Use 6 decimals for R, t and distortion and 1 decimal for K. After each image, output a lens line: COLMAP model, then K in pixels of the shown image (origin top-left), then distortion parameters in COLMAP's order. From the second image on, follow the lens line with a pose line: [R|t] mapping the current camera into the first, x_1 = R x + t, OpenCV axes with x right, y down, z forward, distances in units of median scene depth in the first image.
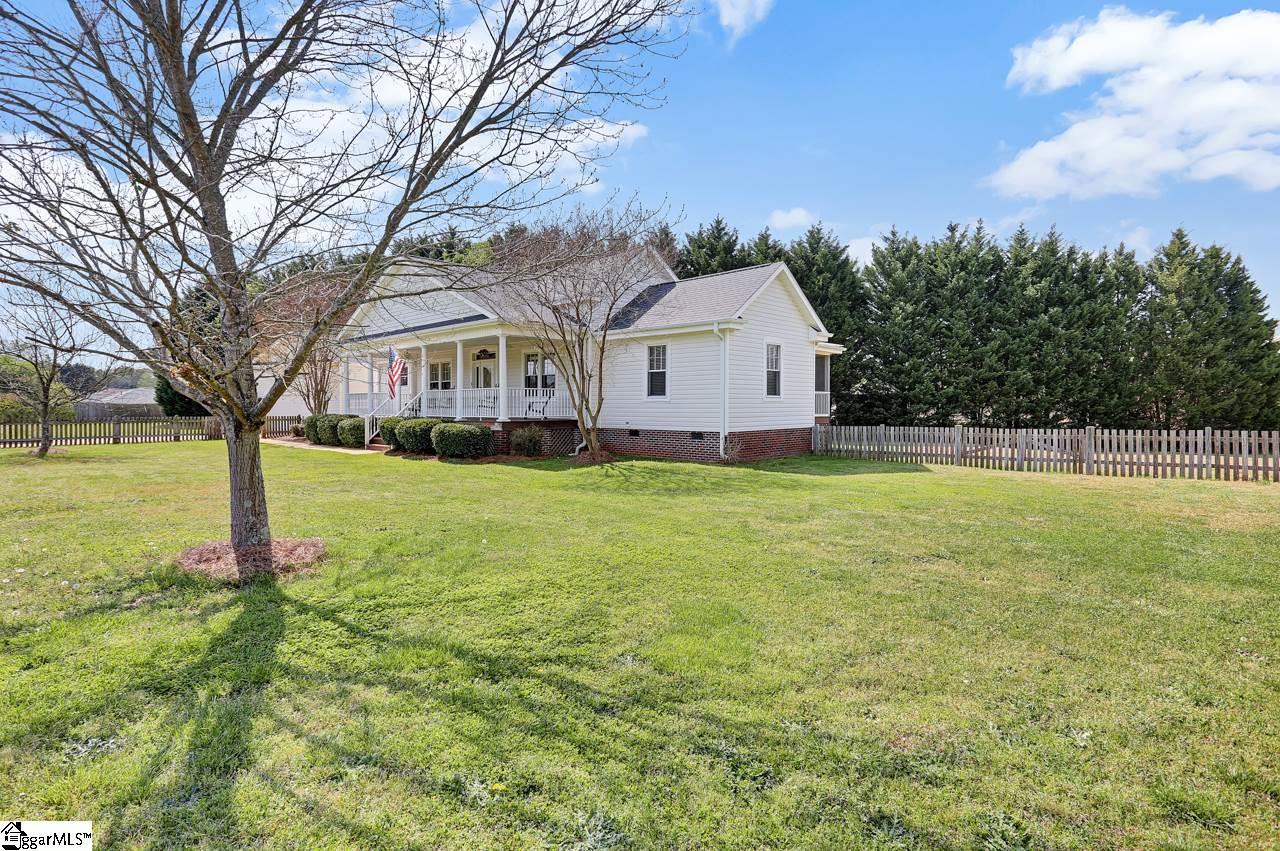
lens RADIAL K [[637.1, 0, 640.0], [0, 637.1, 425.5], [0, 0, 1]] dist [-0.012653, 0.001292]
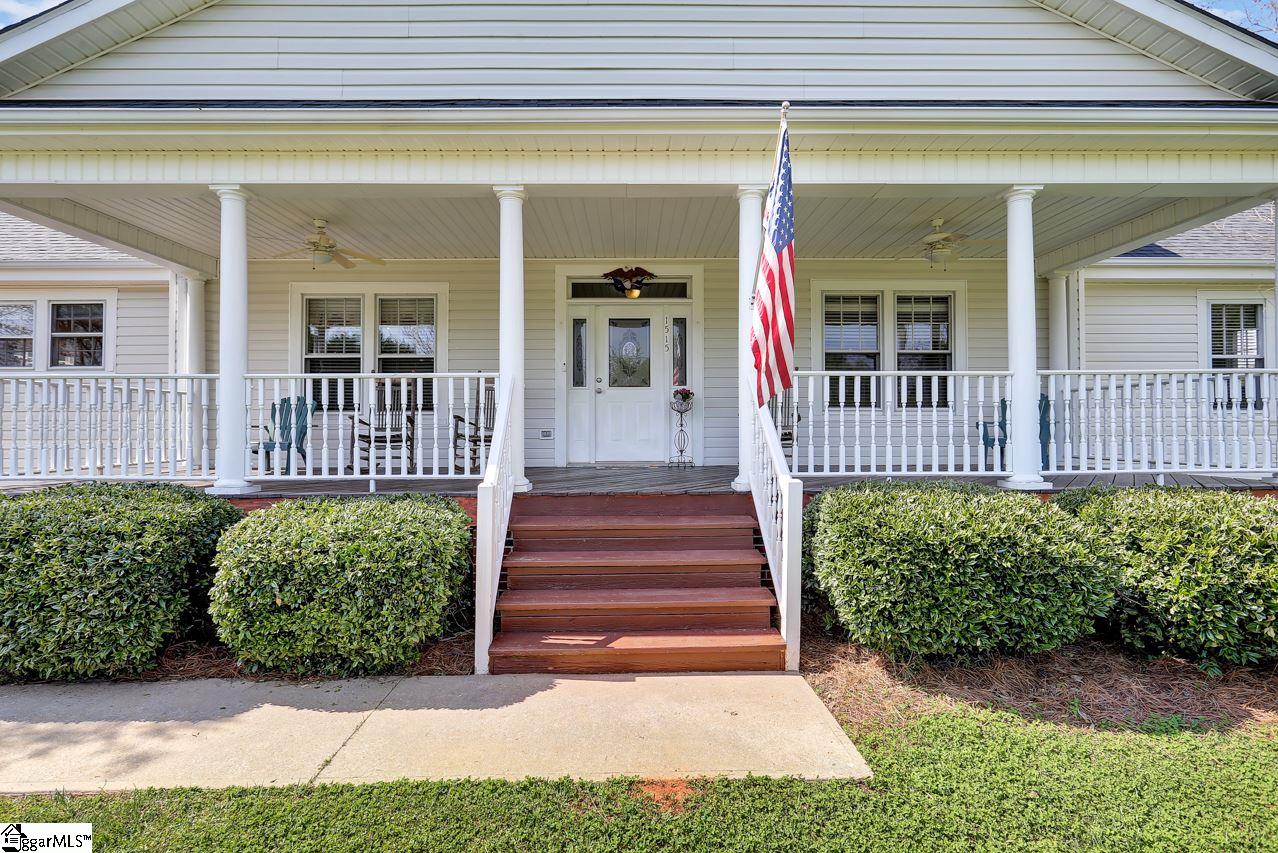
lens RADIAL K [[625.1, 0, 639.0], [0, 625.1, 426.5], [0, 0, 1]] dist [-0.025349, -0.000009]
pose [[0.718308, 0.004921, 0.695708, -0.559668], [0.026800, 0.999037, -0.034737, -0.027166], [-0.695209, 0.043597, 0.717484, 0.899310]]
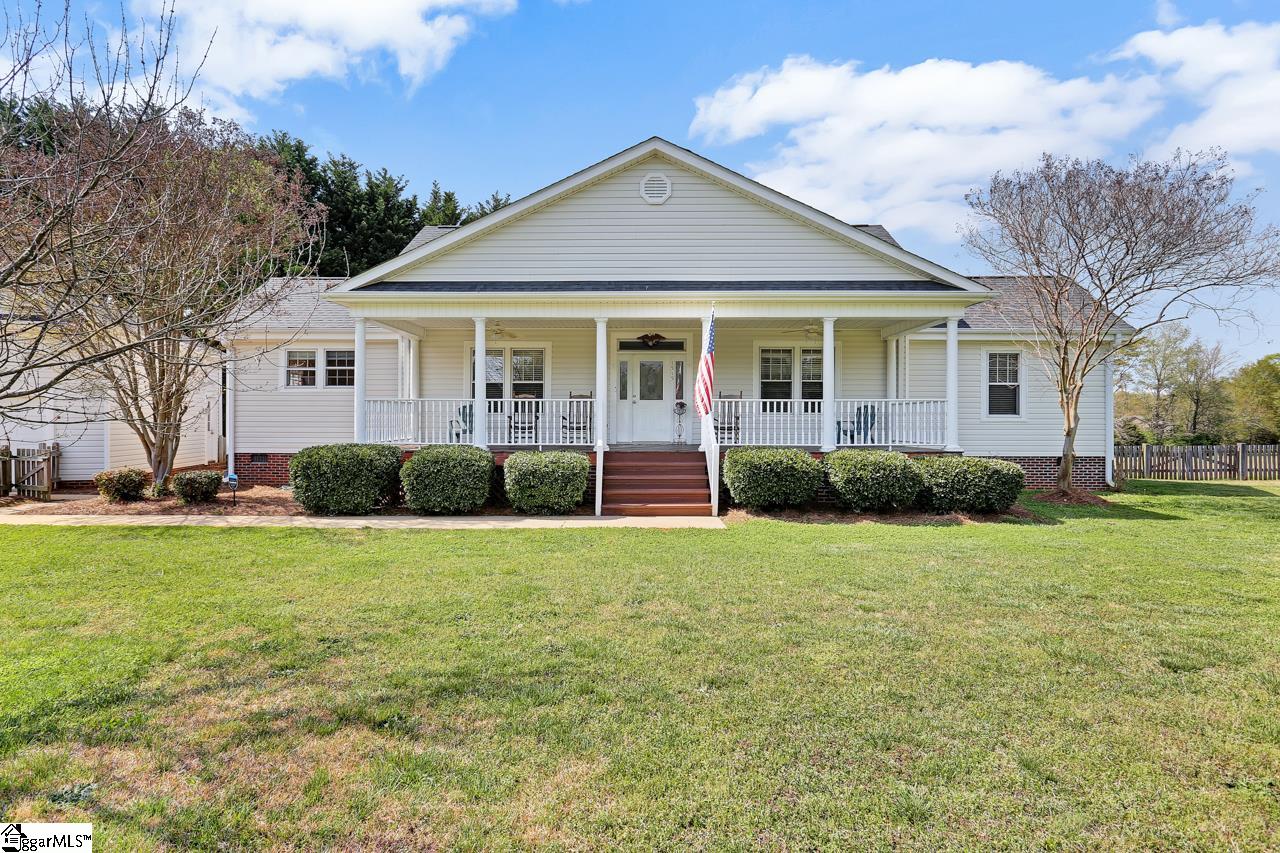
lens RADIAL K [[626.1, 0, 640.0], [0, 626.1, 426.5], [0, 0, 1]] dist [-0.025349, -0.000009]
pose [[0.732394, 0.001997, 0.680878, -0.783202], [0.018745, 0.999558, -0.023095, -0.019937], [-0.680623, 0.029678, 0.732033, 0.674355]]
